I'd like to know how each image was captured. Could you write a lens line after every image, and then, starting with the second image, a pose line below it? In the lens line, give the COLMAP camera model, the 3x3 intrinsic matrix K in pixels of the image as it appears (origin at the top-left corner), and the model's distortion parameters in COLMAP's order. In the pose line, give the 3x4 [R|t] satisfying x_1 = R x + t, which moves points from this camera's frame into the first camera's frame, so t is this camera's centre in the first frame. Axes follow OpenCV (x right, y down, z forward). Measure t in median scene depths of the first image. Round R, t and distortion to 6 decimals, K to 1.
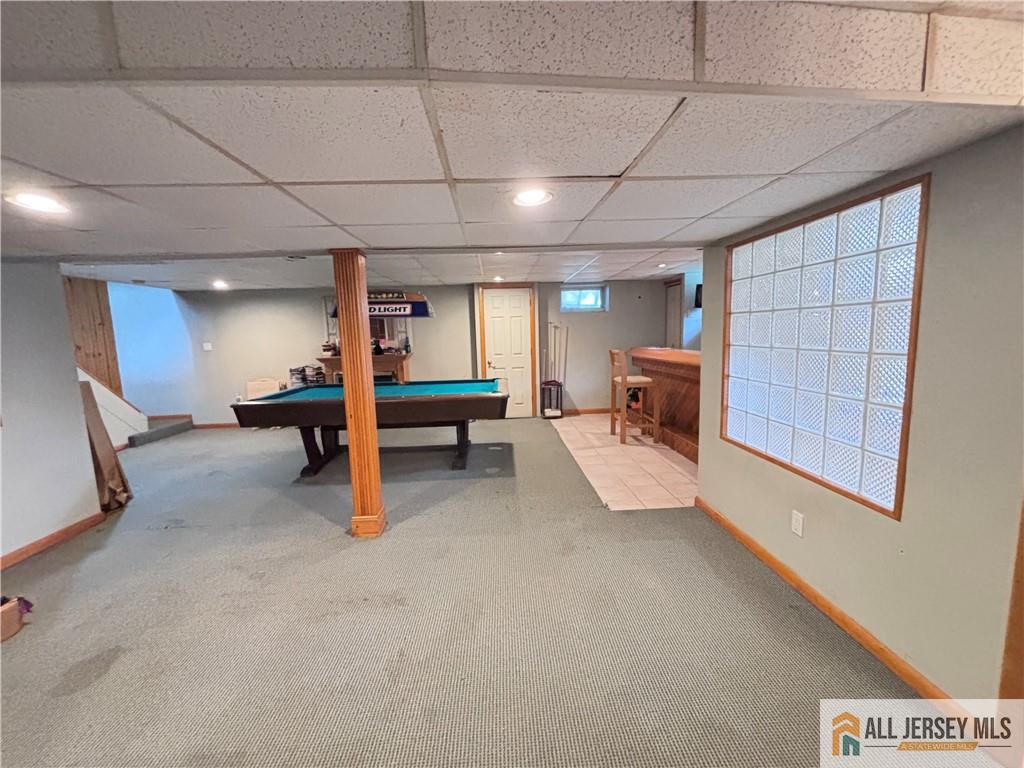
lens RADIAL K [[409.9, 0, 512.0], [0, 409.9, 384.0], [0, 0, 1]] dist [-0.000176, 0.000269]
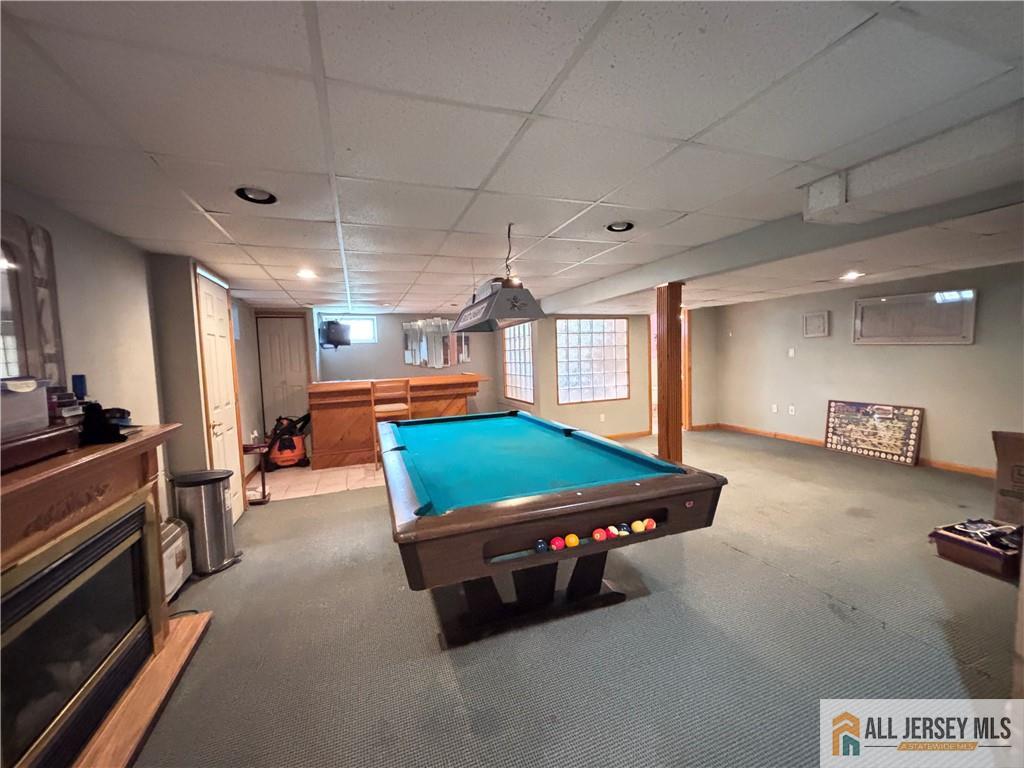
lens RADIAL K [[409.9, 0, 512.0], [0, 409.9, 384.0], [0, 0, 1]] dist [-0.000176, 0.000269]
pose [[-0.309395, -0.024988, 0.950605, -2.344606], [0.159982, 0.984038, 0.077936, -0.292591], [-0.937380, 0.176193, -0.300459, 3.001613]]
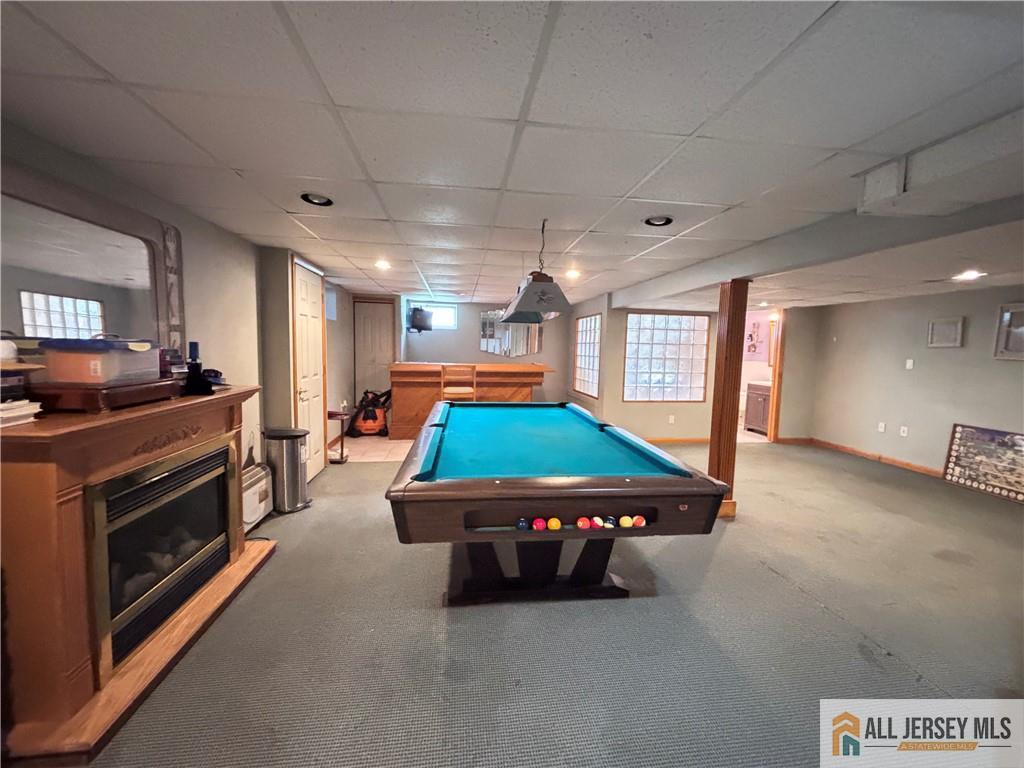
lens RADIAL K [[409.9, 0, 512.0], [0, 409.9, 384.0], [0, 0, 1]] dist [-0.000176, 0.000269]
pose [[-0.088513, -0.060293, 0.994249, -2.455616], [0.101526, 0.992422, 0.069221, -0.260139], [-0.990887, 0.107069, -0.081721, 2.803603]]
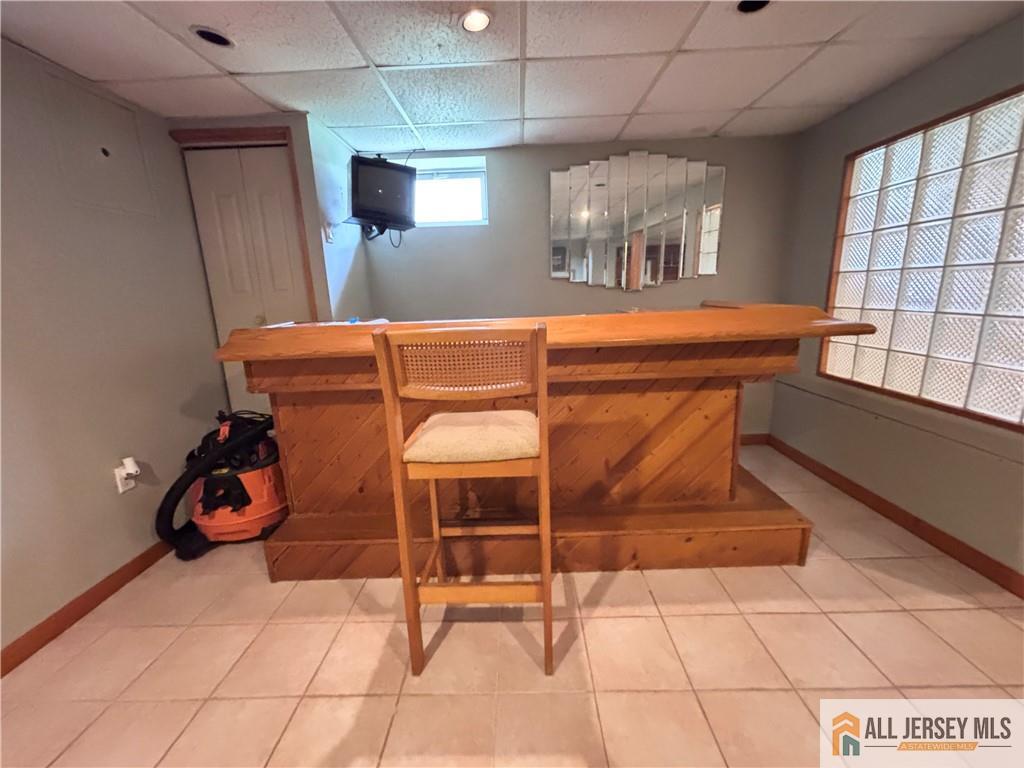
lens RADIAL K [[409.9, 0, 512.0], [0, 409.9, 384.0], [0, 0, 1]] dist [-0.000176, 0.000269]
pose [[0.060335, -0.189768, 0.979973, 0.087909], [0.153487, 0.971850, 0.178745, -0.251425], [-0.986307, 0.139628, 0.087764, 2.814257]]
